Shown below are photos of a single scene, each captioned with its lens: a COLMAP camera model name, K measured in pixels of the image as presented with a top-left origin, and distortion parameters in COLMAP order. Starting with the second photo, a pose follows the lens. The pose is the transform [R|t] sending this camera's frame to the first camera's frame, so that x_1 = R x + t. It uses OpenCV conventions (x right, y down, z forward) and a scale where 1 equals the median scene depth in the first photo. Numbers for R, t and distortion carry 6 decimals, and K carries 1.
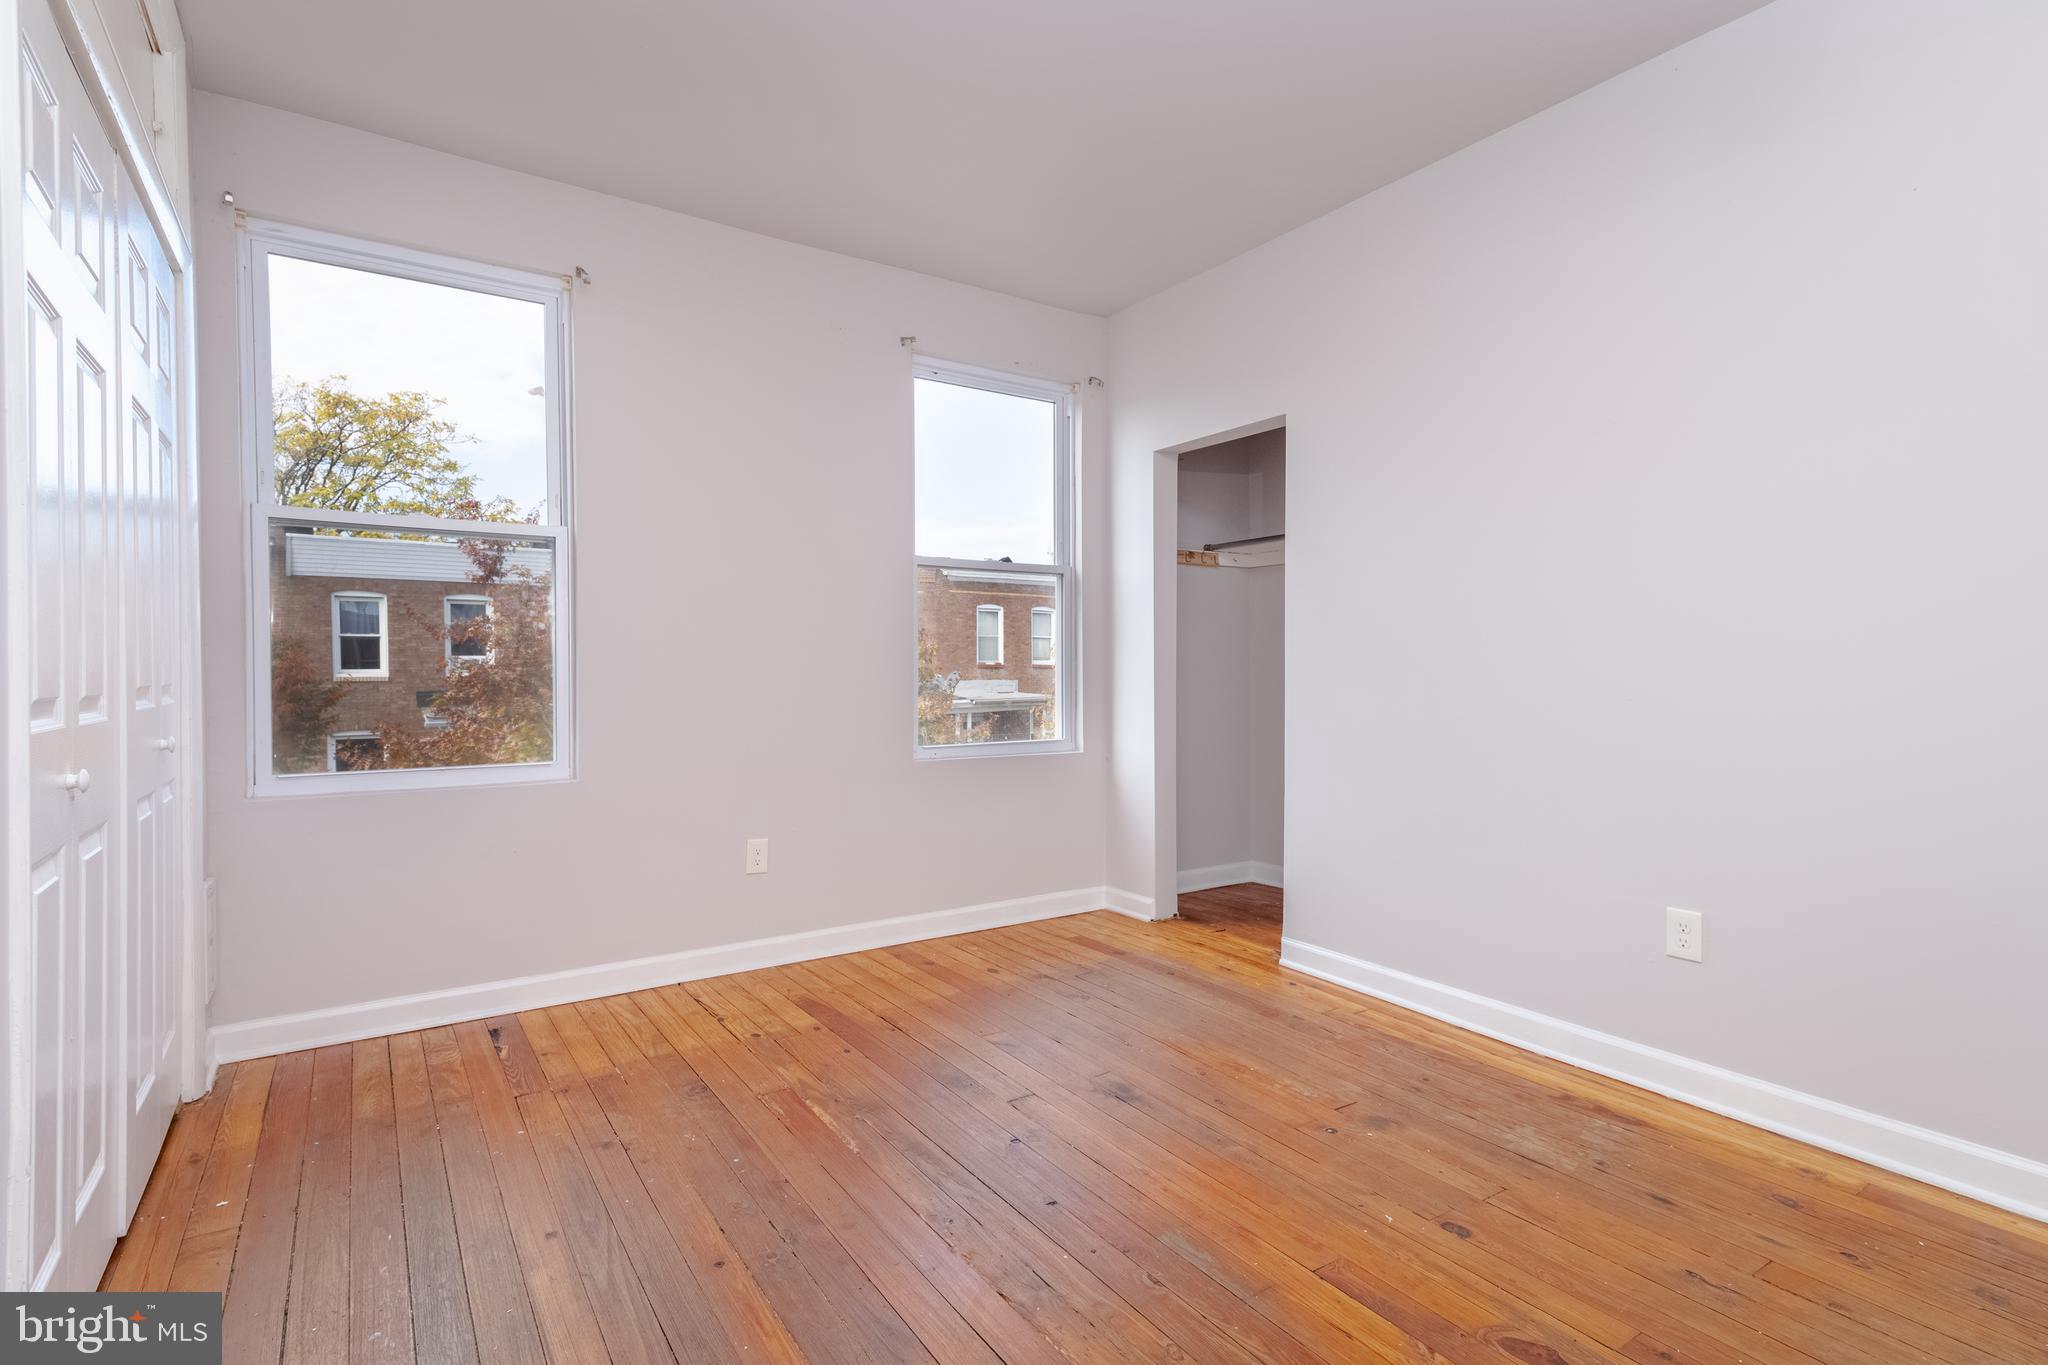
lens RADIAL K [[995.9, 0, 1062.7], [0, 995.9, 682.6], [0, 0, 1]] dist [0.033824, -0.001561]
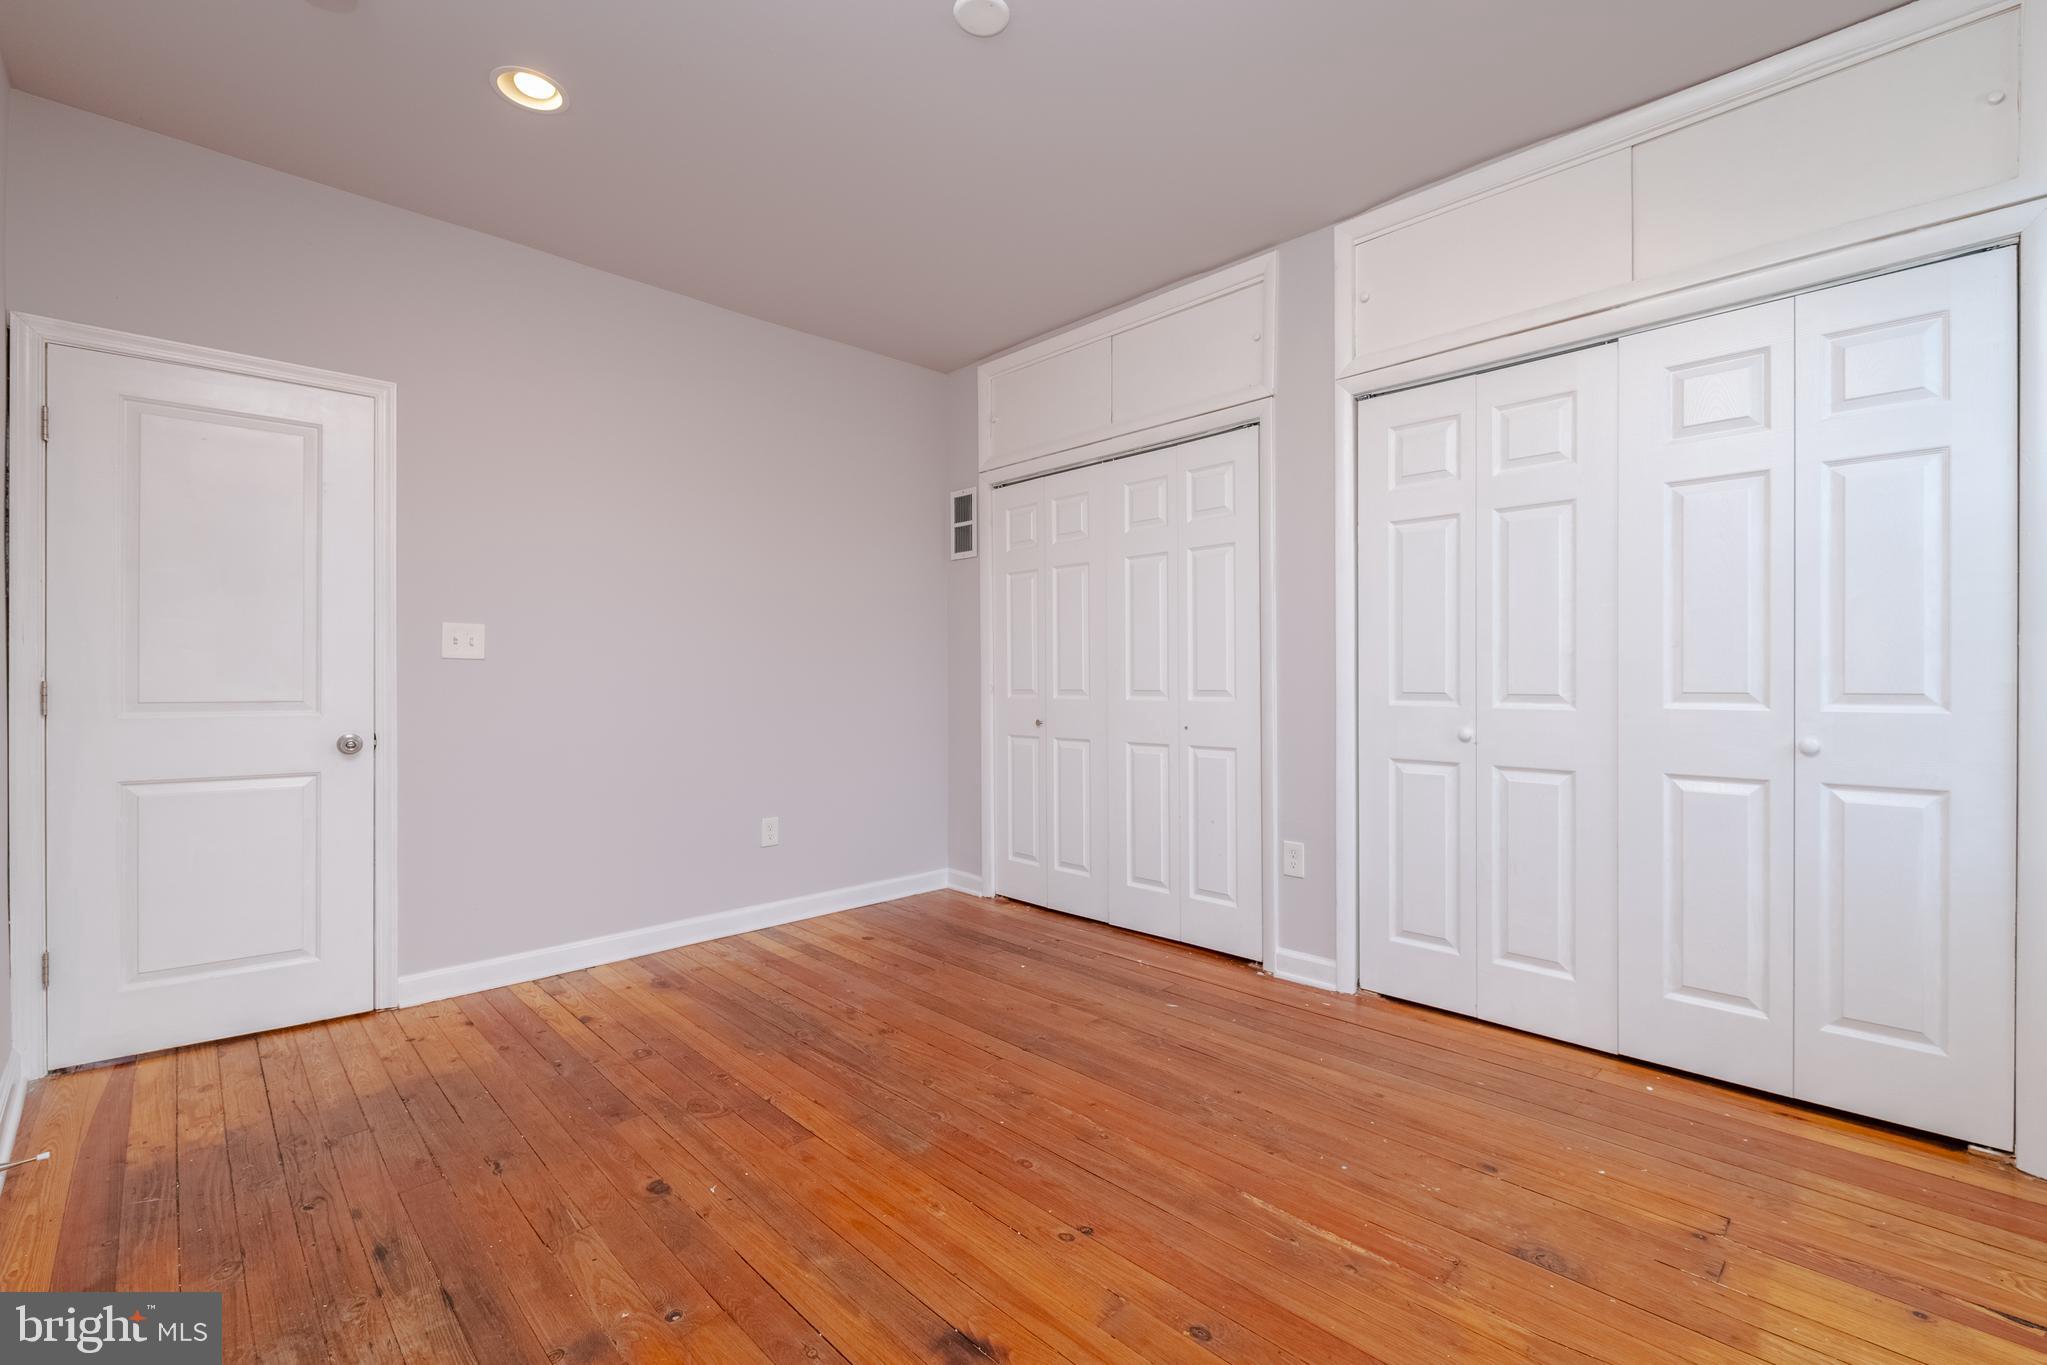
lens RADIAL K [[866.4, 0, 1027.2], [0, 866.4, 680.2], [0, 0, 1]] dist [0.020396, -0.012299]
pose [[-0.989140, 0.002107, -0.146961, 0.075498], [-0.000087, 0.999889, 0.014919, -0.017385], [0.146976, 0.014770, -0.989030, 1.170871]]
